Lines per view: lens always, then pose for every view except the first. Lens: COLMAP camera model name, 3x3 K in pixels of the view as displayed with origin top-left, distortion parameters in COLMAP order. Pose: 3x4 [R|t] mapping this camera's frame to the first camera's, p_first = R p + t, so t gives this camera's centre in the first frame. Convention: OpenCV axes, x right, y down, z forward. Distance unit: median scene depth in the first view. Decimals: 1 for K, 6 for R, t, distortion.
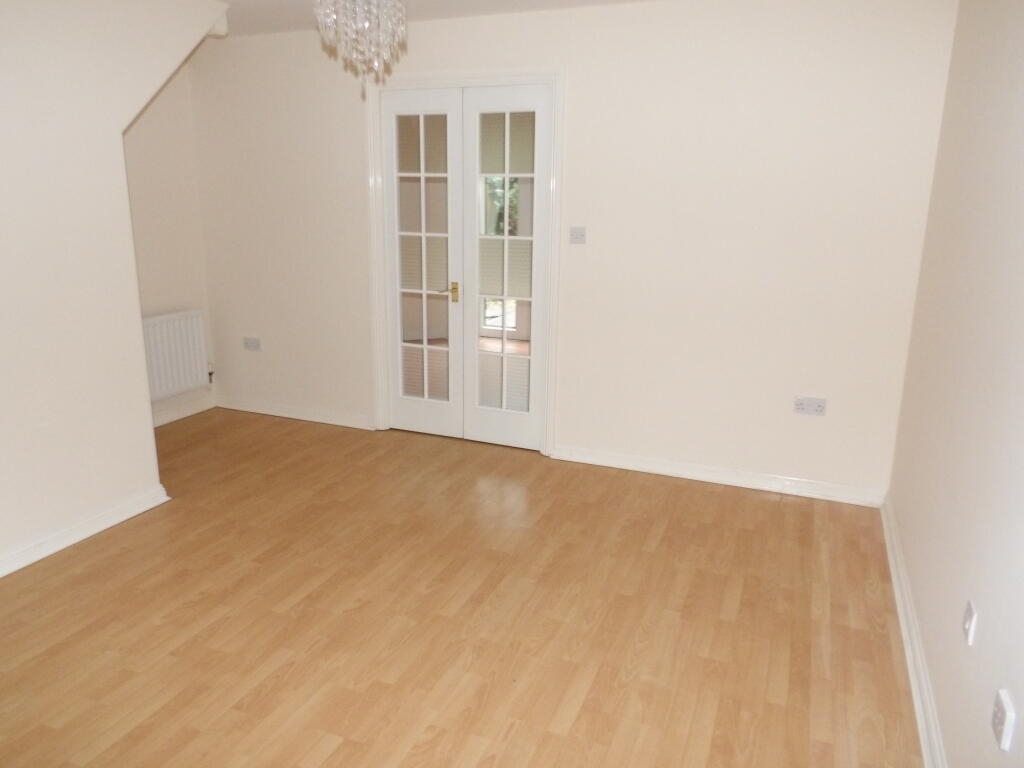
lens RADIAL K [[729.5, 0, 507.5], [0, 729.5, 379.0], [0, 0, 1]] dist [0.001302, -0.006246]
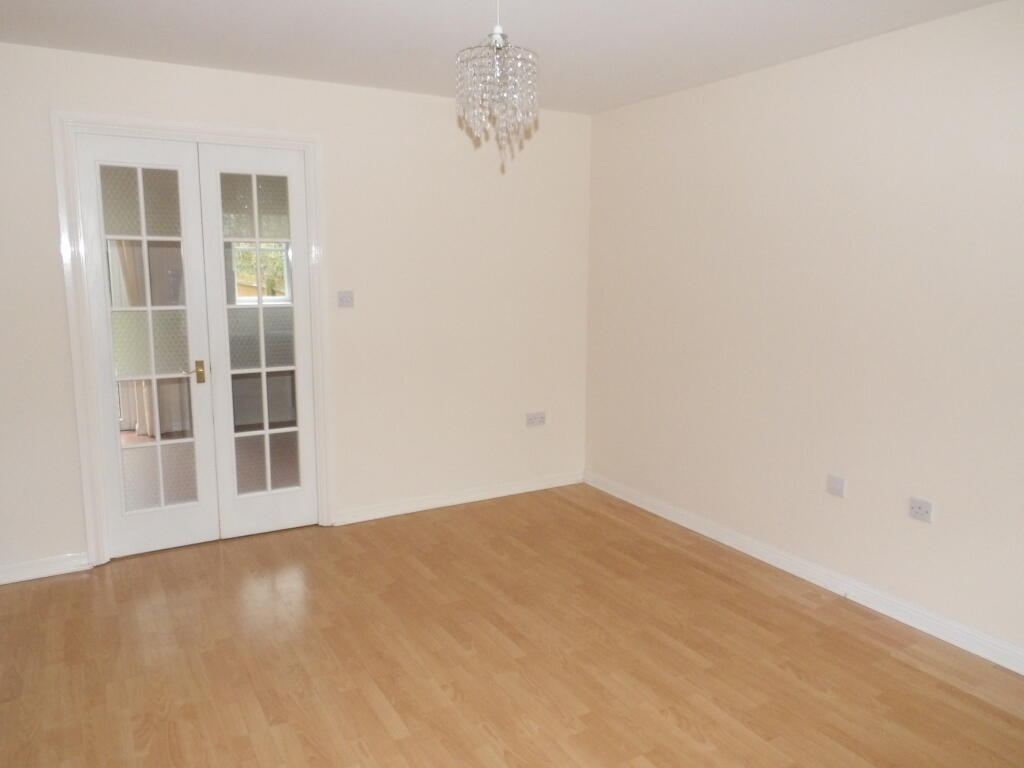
lens RADIAL K [[729.5, 0, 507.5], [0, 729.5, 379.0], [0, 0, 1]] dist [0.001302, -0.006246]
pose [[0.607696, -0.134512, 0.782695, -0.621796], [0.195757, 0.980513, 0.016520, -0.064141], [-0.769665, 0.143179, 0.622186, 0.218552]]
